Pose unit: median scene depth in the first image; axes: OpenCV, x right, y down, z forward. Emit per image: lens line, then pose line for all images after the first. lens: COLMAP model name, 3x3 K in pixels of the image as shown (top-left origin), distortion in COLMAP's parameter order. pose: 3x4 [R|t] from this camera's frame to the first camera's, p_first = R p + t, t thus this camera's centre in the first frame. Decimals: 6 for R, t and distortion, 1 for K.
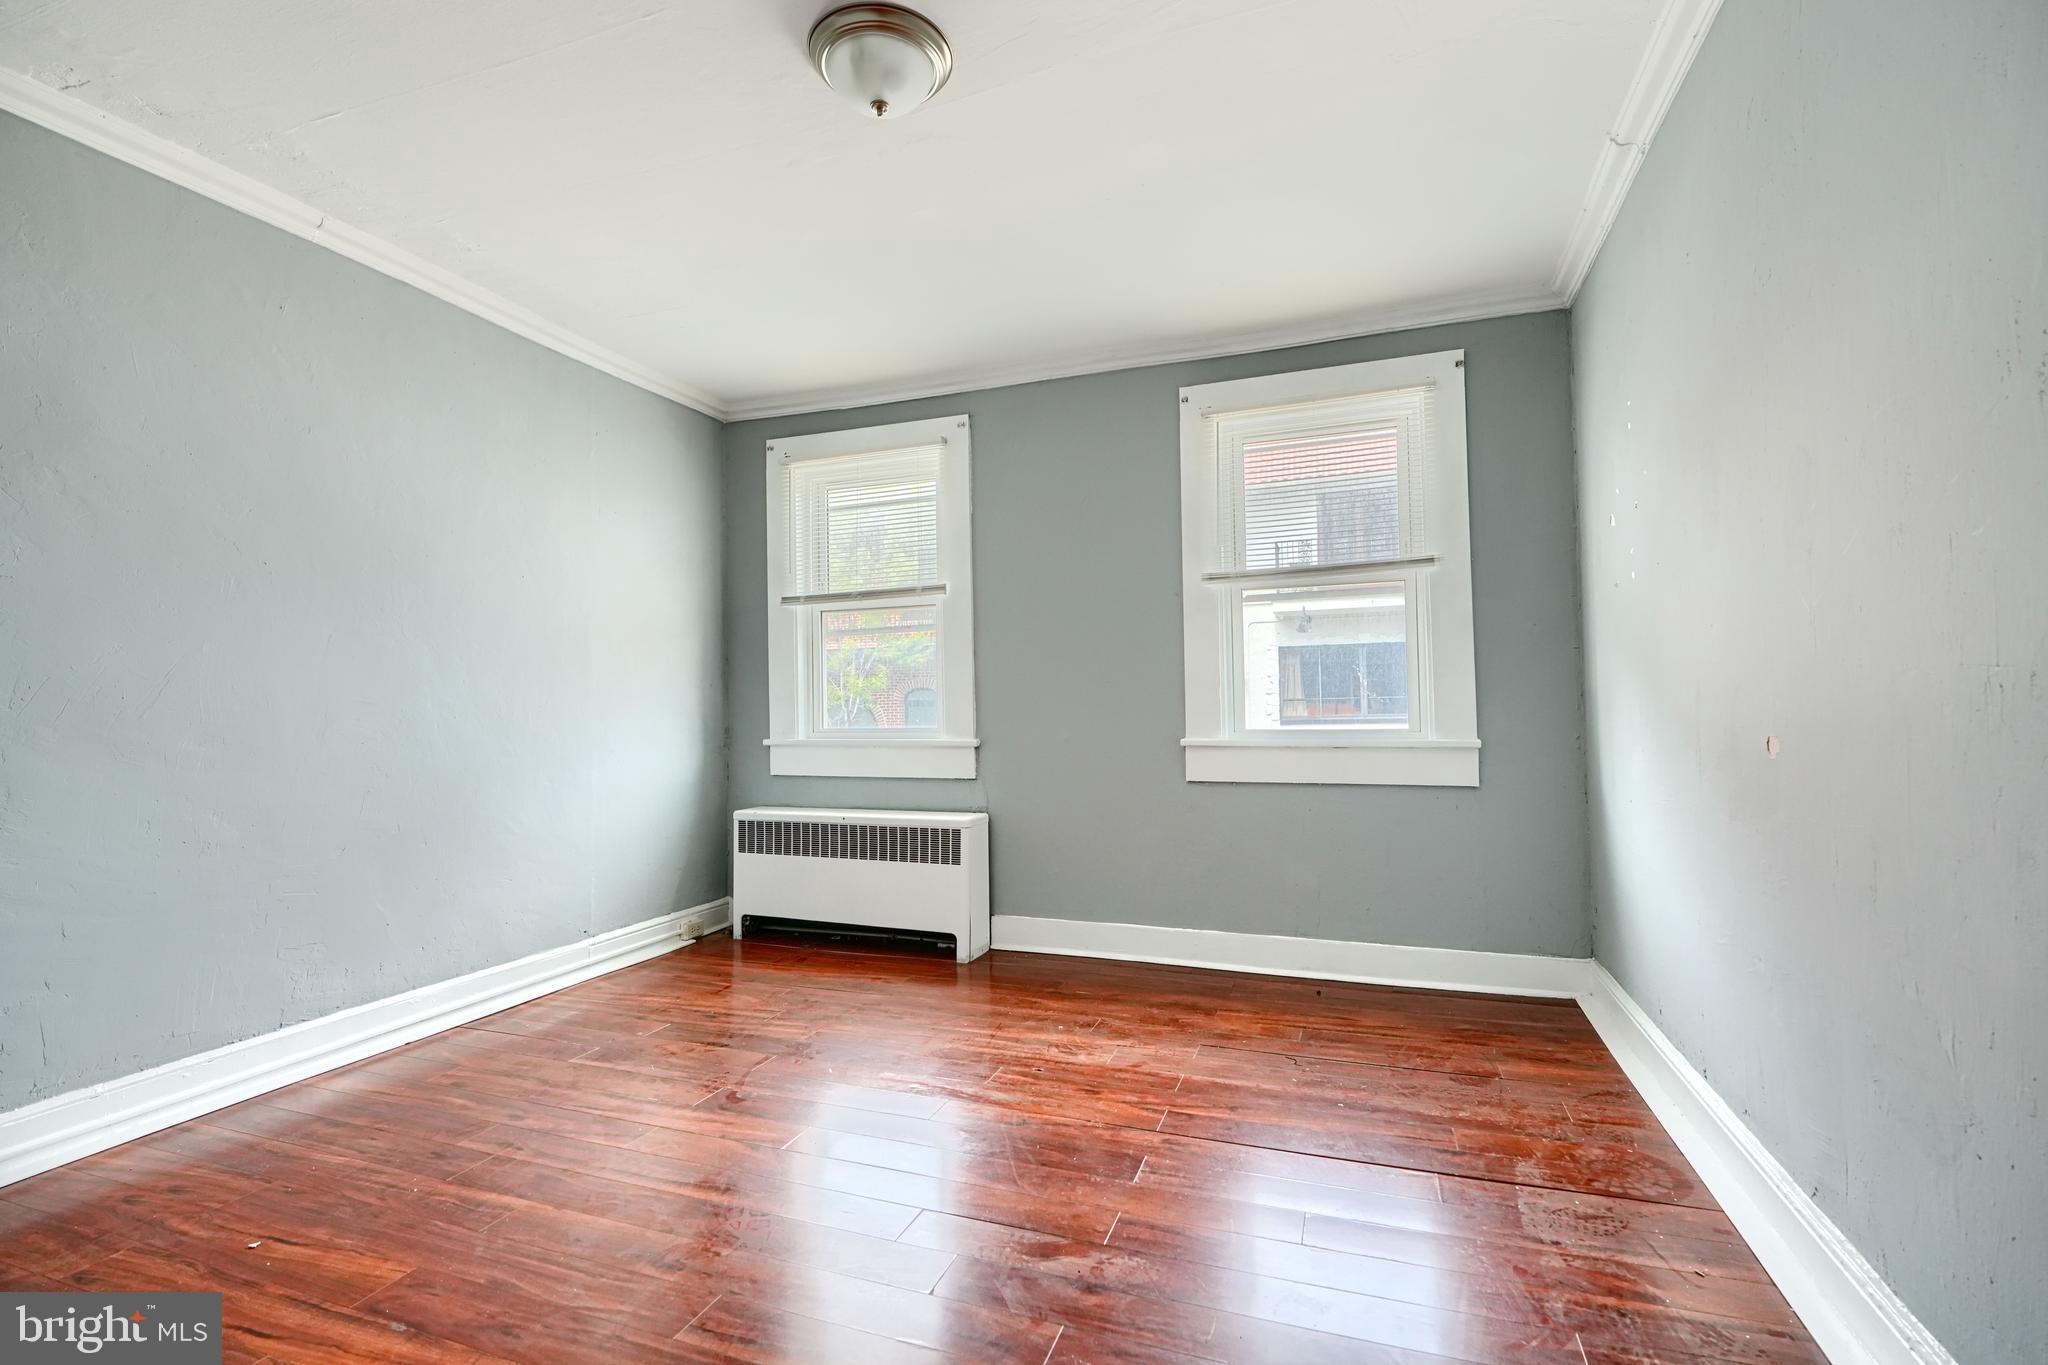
lens RADIAL K [[903.7, 0, 1024.0], [0, 903.7, 682.5], [0, 0, 1]] dist [-0.000327, 0.000153]
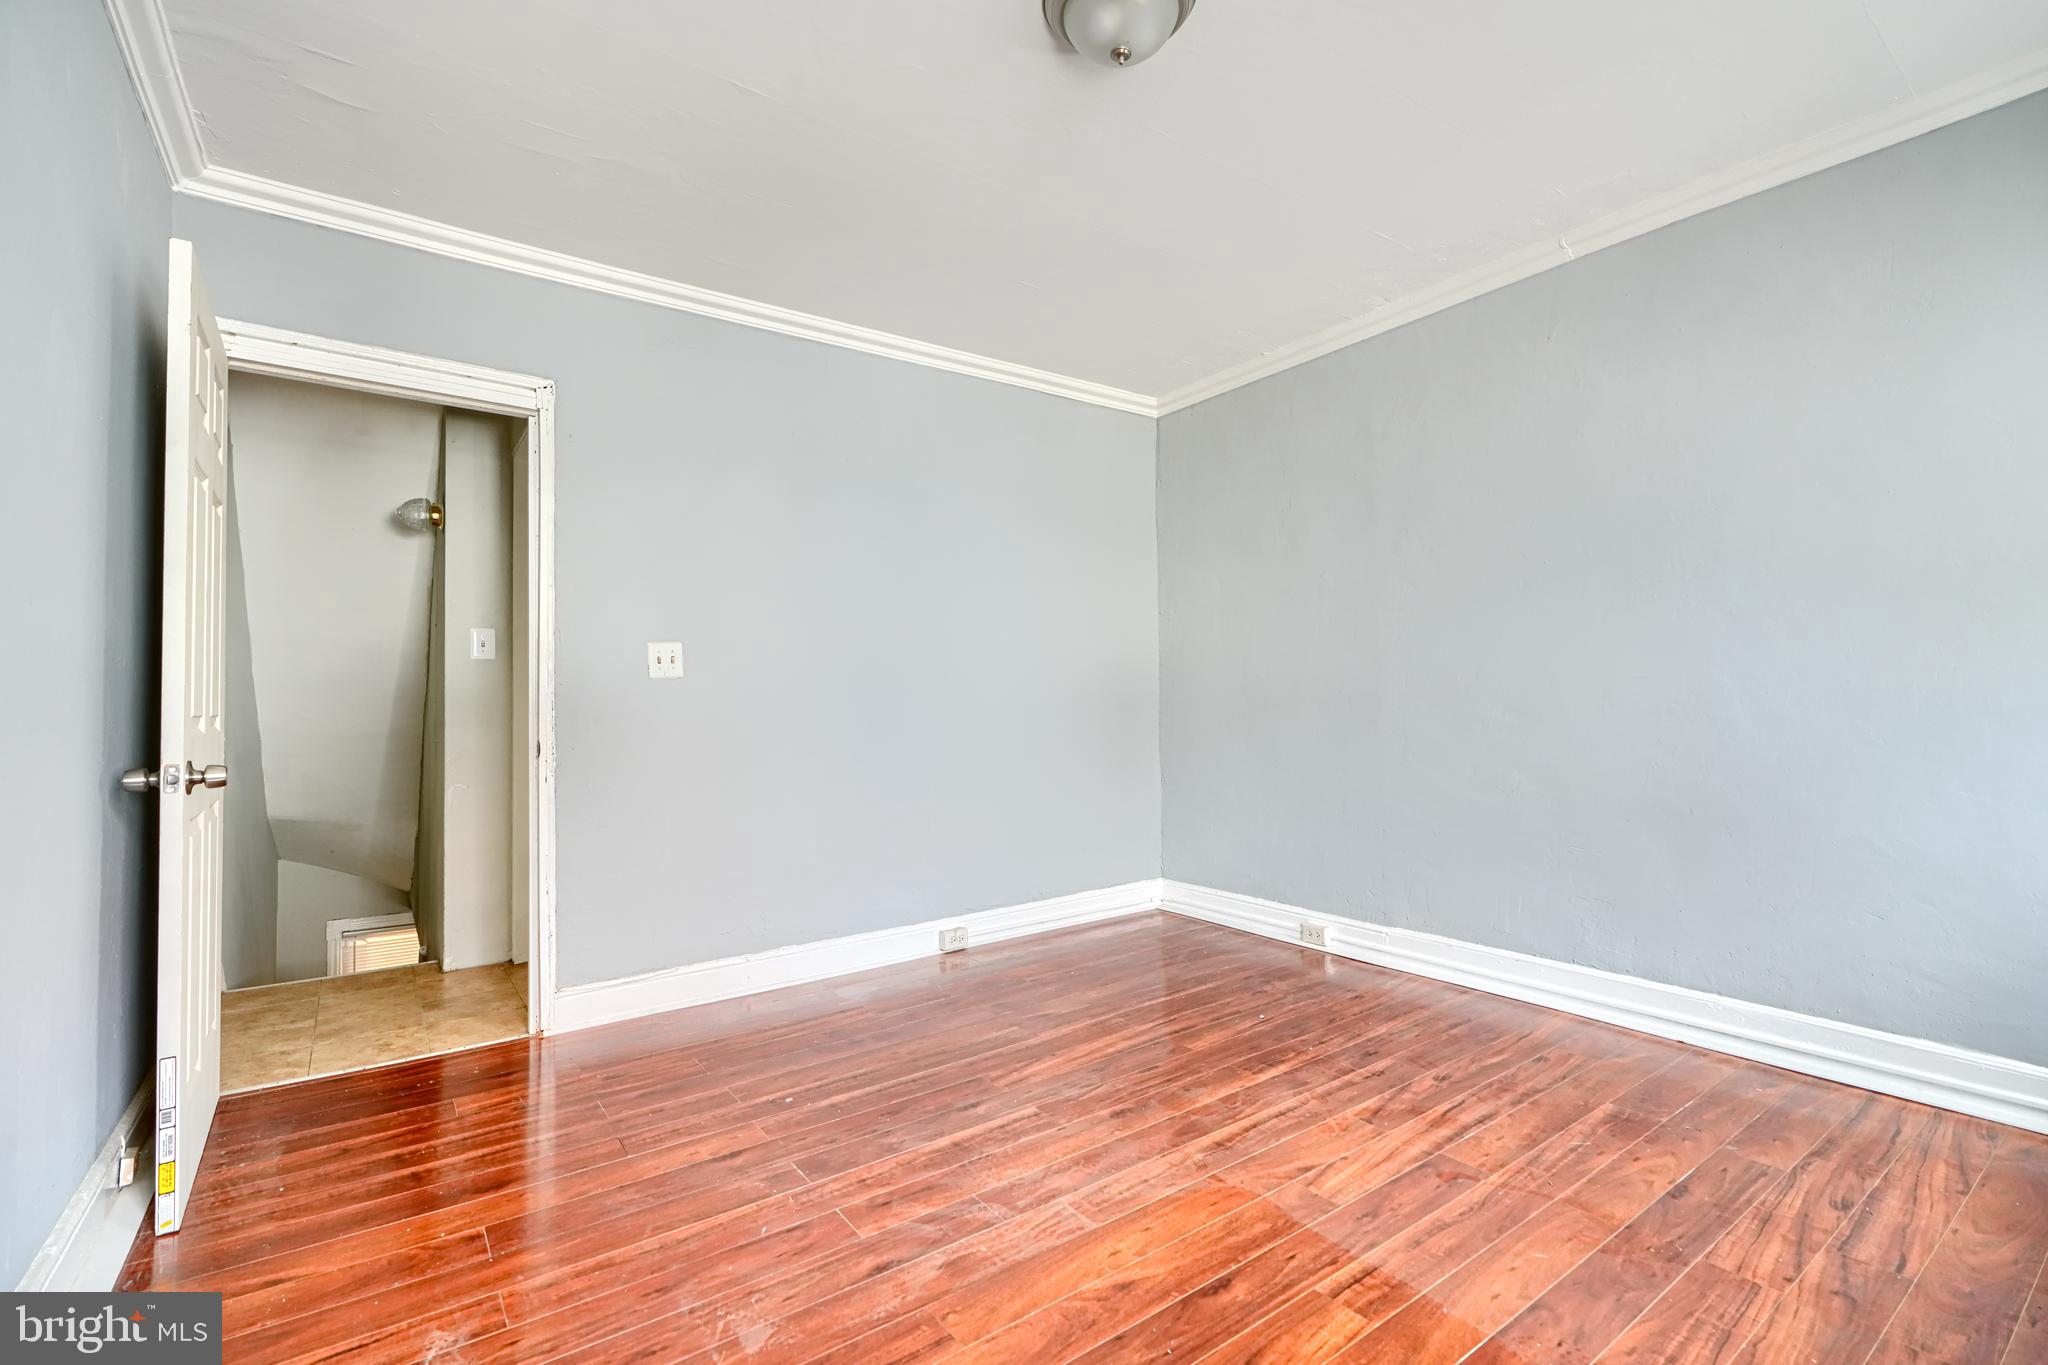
lens RADIAL K [[903.7, 0, 1024.0], [0, 903.7, 682.5], [0, 0, 1]] dist [-0.000327, 0.000153]
pose [[-0.528254, 0.006441, -0.849062, 0.523930], [0.039925, 0.999054, -0.017261, 0.019404], [0.848147, -0.043017, -0.528011, 1.047042]]
